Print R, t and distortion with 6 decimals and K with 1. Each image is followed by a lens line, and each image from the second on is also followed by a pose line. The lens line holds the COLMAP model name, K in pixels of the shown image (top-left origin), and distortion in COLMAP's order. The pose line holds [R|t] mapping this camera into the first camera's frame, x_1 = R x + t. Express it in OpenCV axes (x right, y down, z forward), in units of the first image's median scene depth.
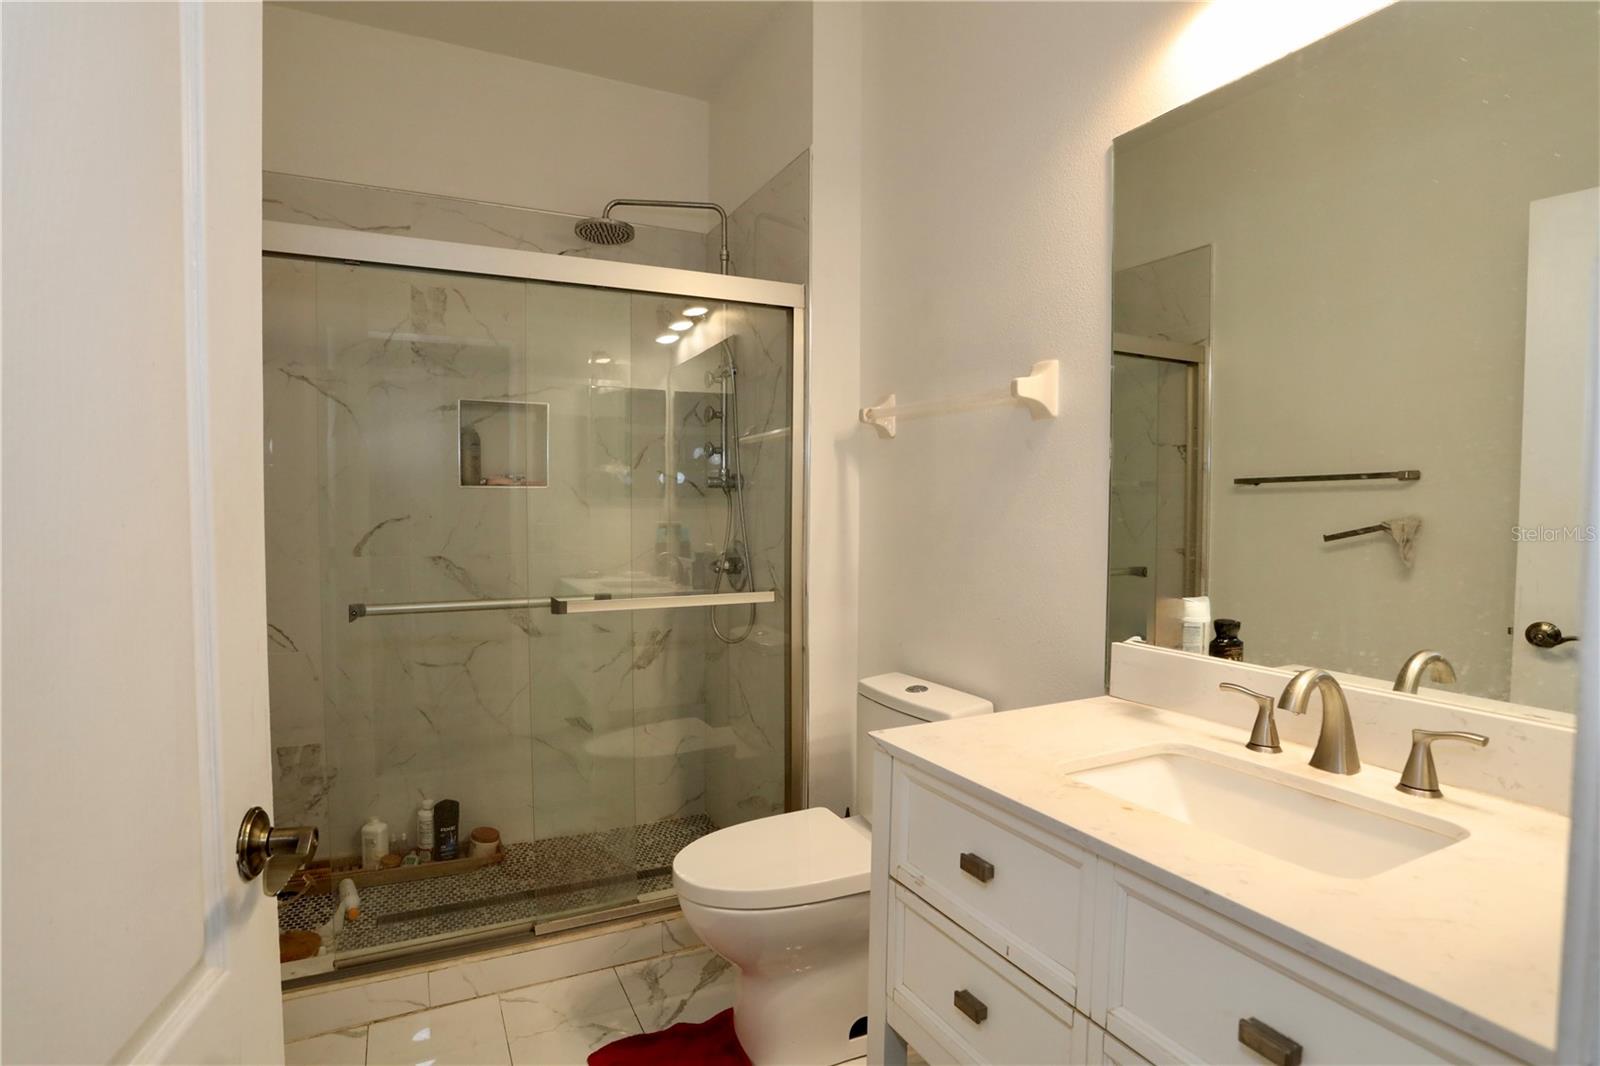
lens RADIAL K [[792.1, 0, 800.0], [0, 792.1, 533.0], [0, 0, 1]] dist [-0.094154, 0.043978]
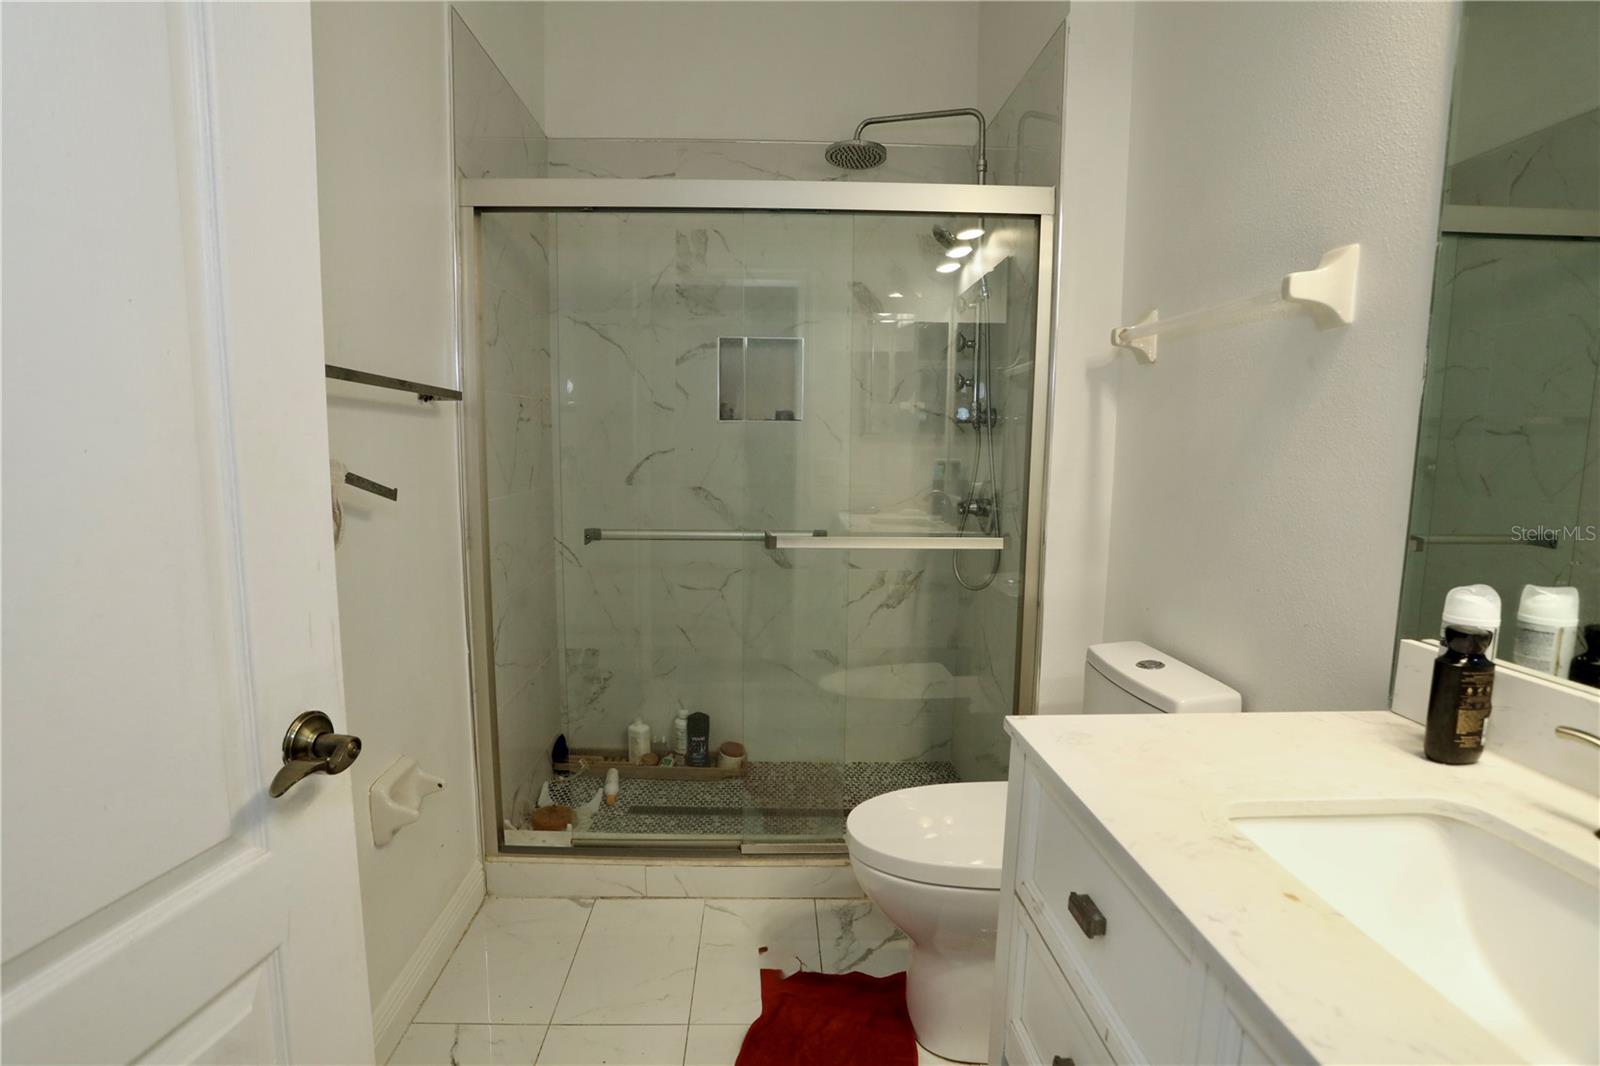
lens RADIAL K [[774.3, 0, 800.0], [0, 774.3, 533.0], [0, 0, 1]] dist [-0.090120, 0.040936]
pose [[0.908940, 0.056769, -0.413045, 0.107104], [-0.023600, 0.996104, 0.084971, -0.000807], [0.416259, -0.067485, 0.906738, 0.097974]]
